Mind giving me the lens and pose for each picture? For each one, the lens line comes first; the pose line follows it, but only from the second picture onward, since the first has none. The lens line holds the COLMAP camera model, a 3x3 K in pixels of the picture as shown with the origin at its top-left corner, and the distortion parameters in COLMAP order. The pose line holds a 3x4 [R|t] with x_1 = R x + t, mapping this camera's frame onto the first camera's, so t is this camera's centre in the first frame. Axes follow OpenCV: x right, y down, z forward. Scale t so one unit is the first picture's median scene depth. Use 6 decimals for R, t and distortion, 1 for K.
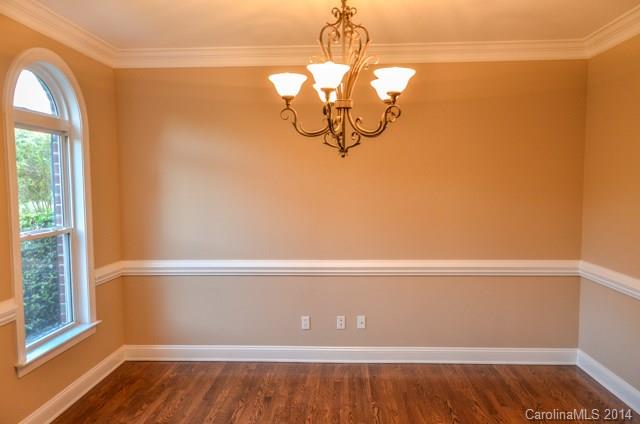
lens RADIAL K [[502.6, 0, 321.3], [0, 502.6, 214.8], [0, 0, 1]] dist [0.029414, 0.008027]
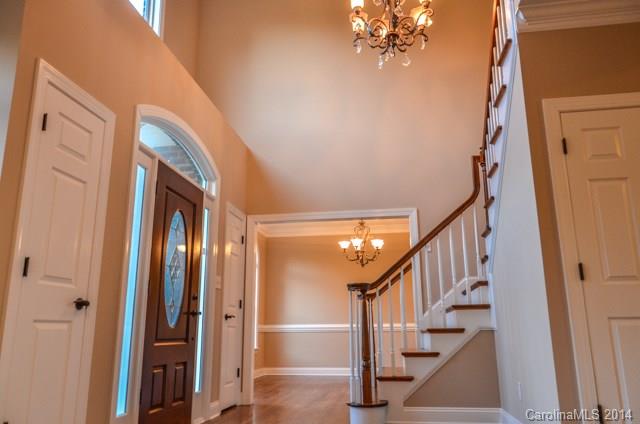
lens RADIAL K [[502.6, 0, 321.3], [0, 502.6, 214.8], [0, 0, 1]] dist [0.029414, 0.008027]
pose [[0.994761, -0.021984, -0.099835, 0.106415], [-0.007838, 0.957326, -0.288905, 0.472857], [0.101926, 0.288173, 0.952138, -2.069196]]
